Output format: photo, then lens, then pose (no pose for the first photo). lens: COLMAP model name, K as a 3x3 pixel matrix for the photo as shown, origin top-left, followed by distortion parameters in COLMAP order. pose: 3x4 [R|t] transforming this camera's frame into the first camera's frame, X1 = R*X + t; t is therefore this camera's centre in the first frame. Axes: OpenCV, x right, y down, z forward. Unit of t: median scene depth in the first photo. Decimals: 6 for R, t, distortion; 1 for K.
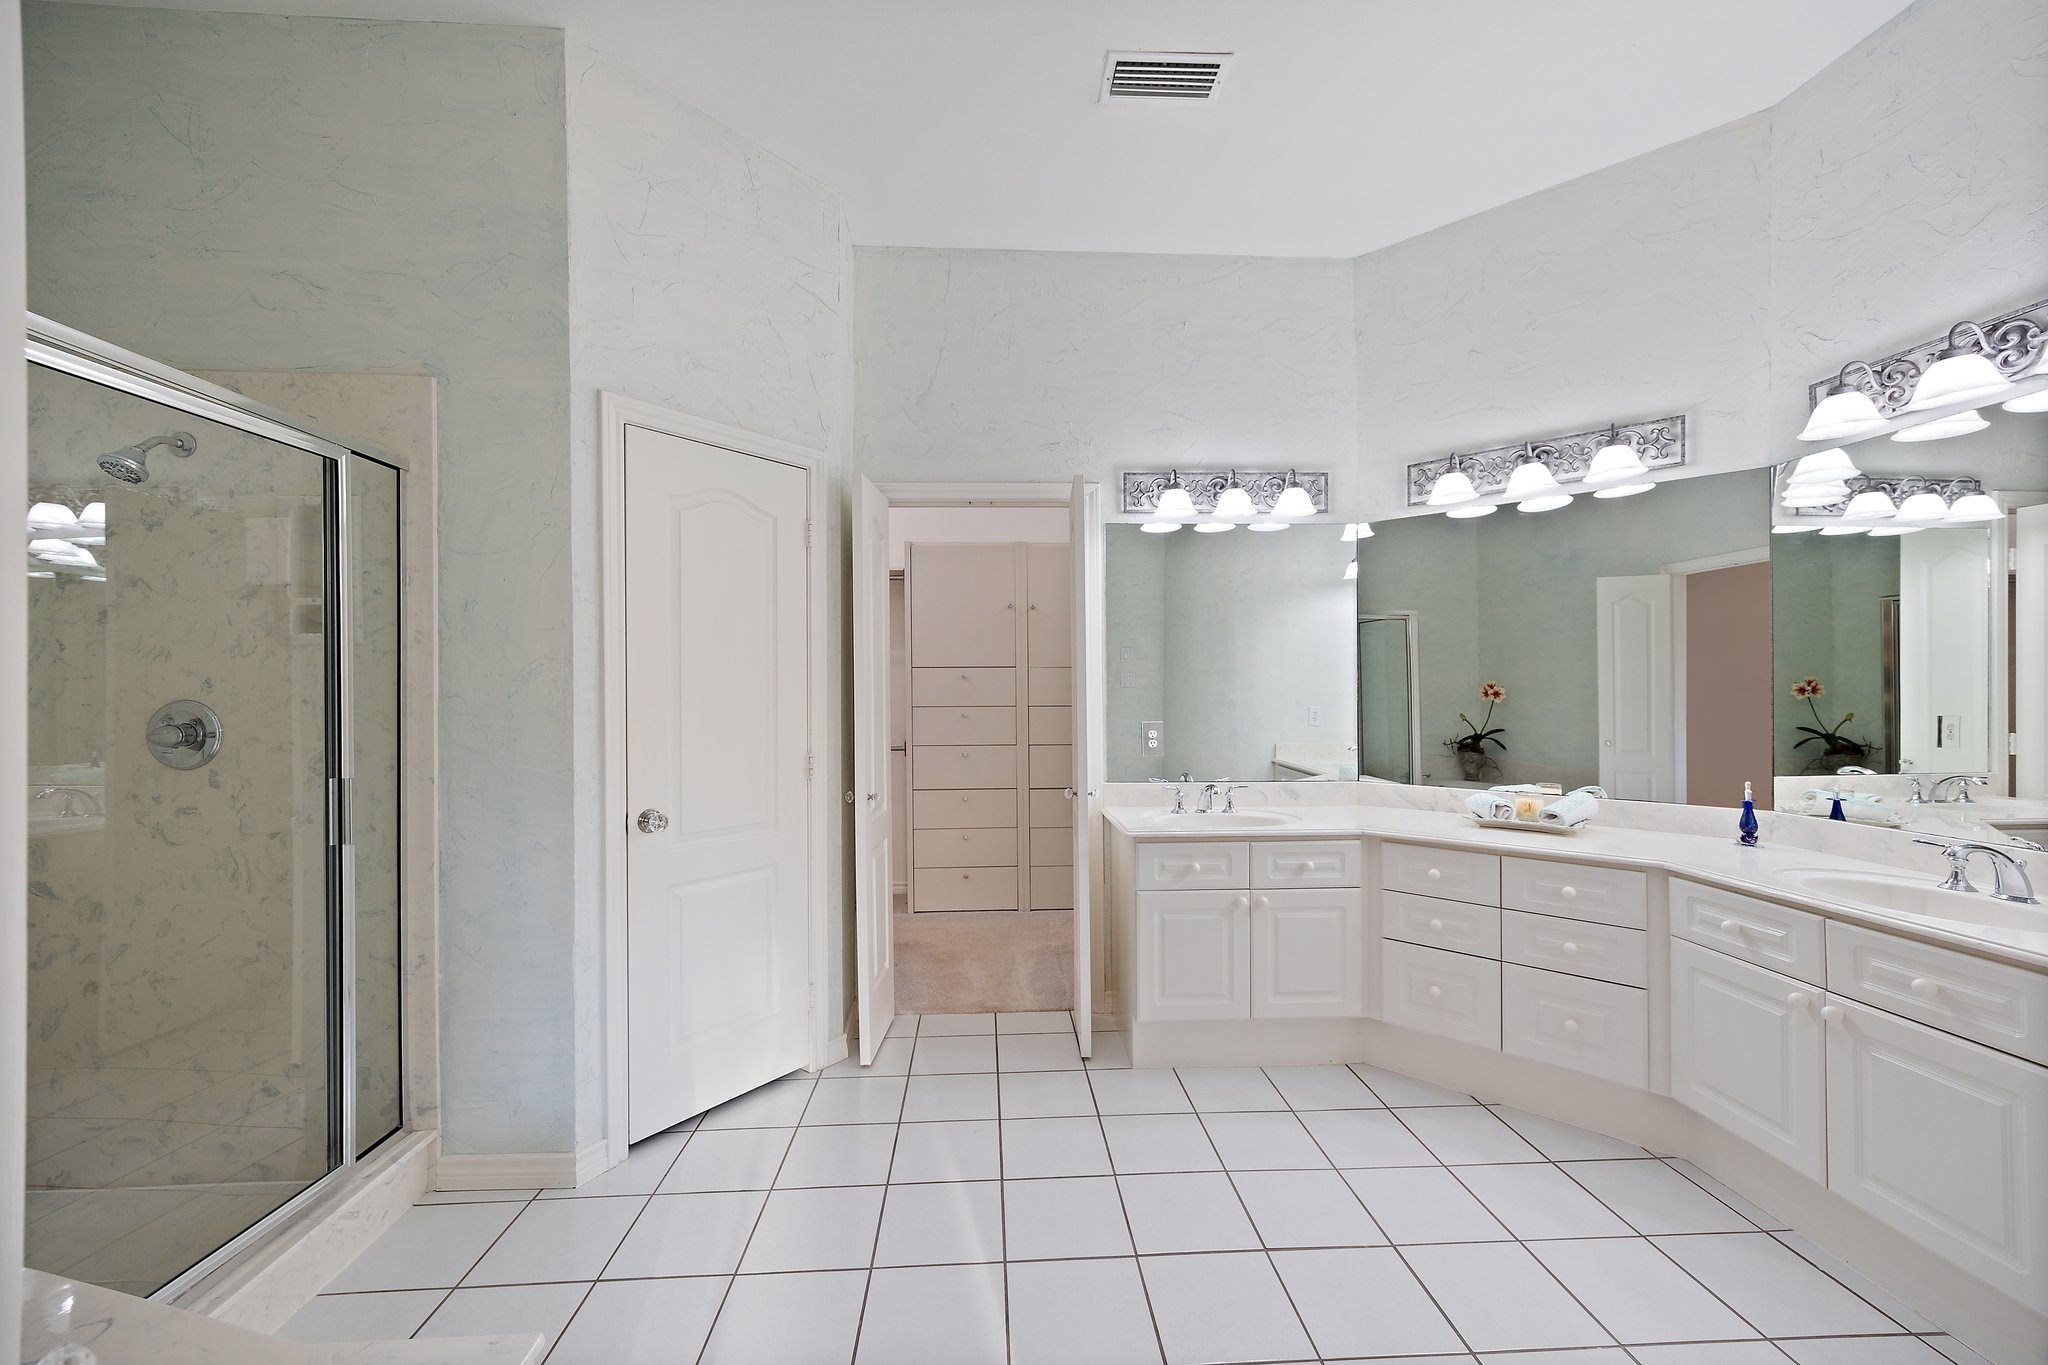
lens RADIAL K [[783.2, 0, 1022.6], [0, 783.2, 690.4], [0, 0, 1]] dist [-0.001429, -0.000143]
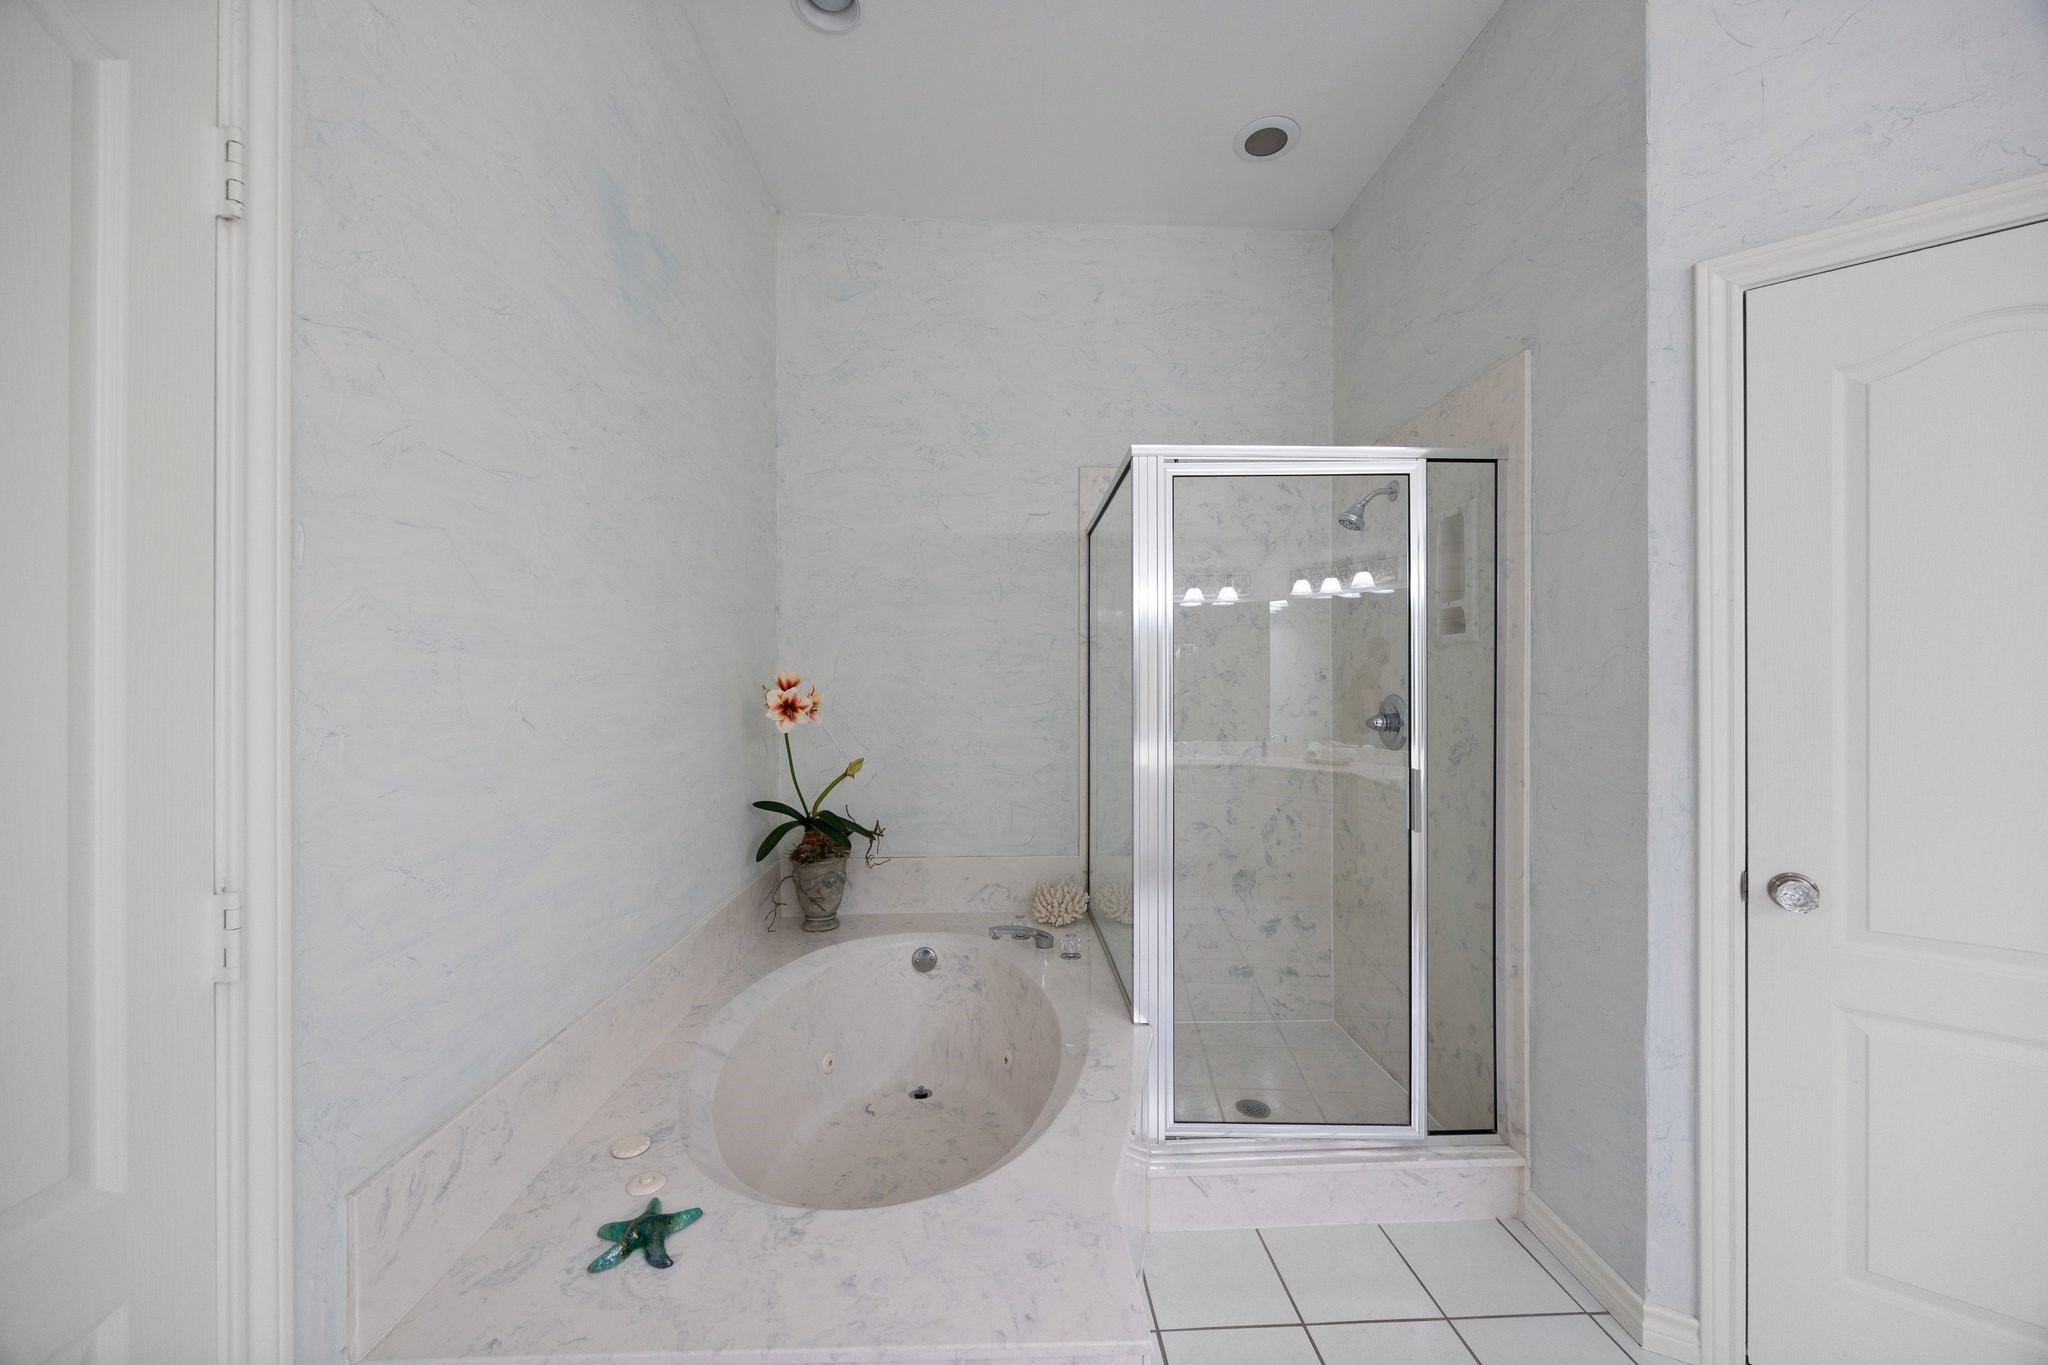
lens RADIAL K [[783.2, 0, 1028.6], [0, 783.2, 693.2], [0, 0, 1]] dist [-0.001429, -0.000143]
pose [[-0.012274, 0.007878, -0.999894, 0.185679], [-0.000363, 0.999969, 0.007883, -0.000191], [0.999925, 0.000460, -0.012270, 0.417886]]
